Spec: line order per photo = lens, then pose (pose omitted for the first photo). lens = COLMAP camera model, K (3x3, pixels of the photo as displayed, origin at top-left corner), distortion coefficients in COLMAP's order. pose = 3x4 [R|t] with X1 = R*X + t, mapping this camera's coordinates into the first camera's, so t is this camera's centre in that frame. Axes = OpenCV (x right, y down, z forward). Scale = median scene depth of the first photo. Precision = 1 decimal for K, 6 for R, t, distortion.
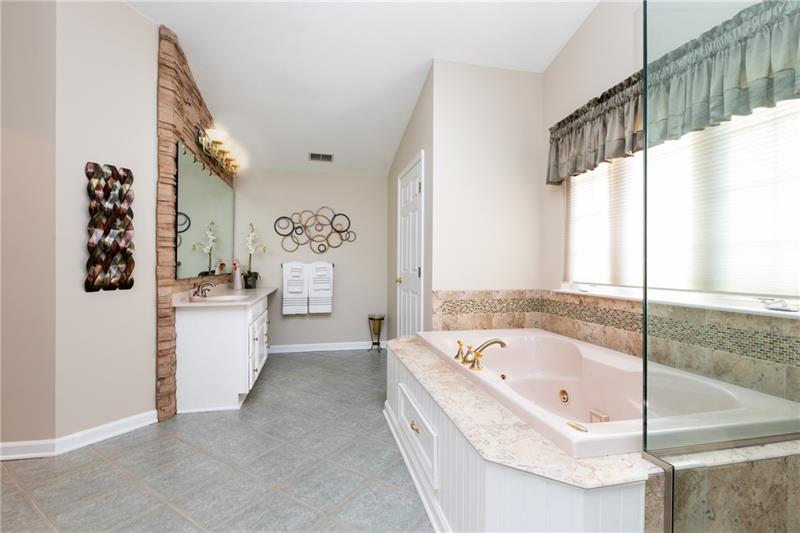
lens RADIAL K [[366.4, 0, 397.3], [0, 366.4, 267.9], [0, 0, 1]] dist [-0.000203, 0.000181]
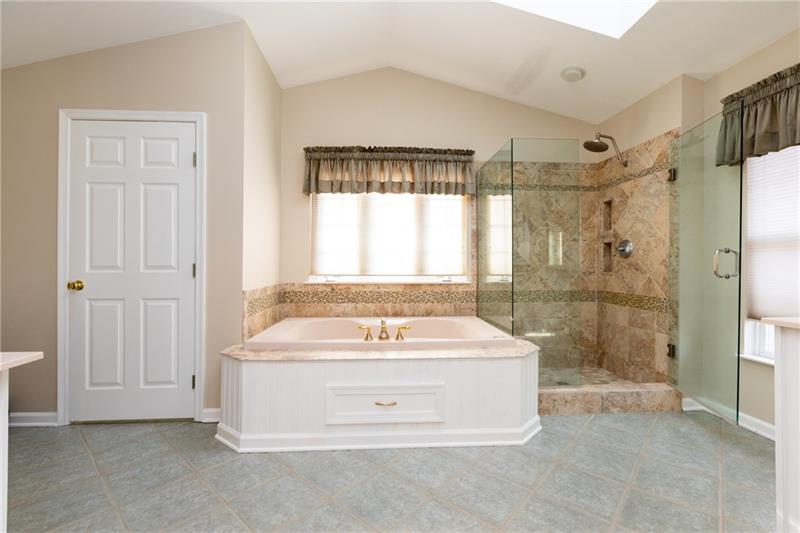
lens RADIAL K [[366.4, 0, 396.9], [0, 366.4, 264.0], [0, 0, 1]] dist [-0.000203, 0.000181]
pose [[0.137479, -0.002962, 0.990500, -0.794505], [0.005225, 0.999984, 0.002265, -0.000289], [-0.990491, 0.004863, 0.137492, 0.598766]]
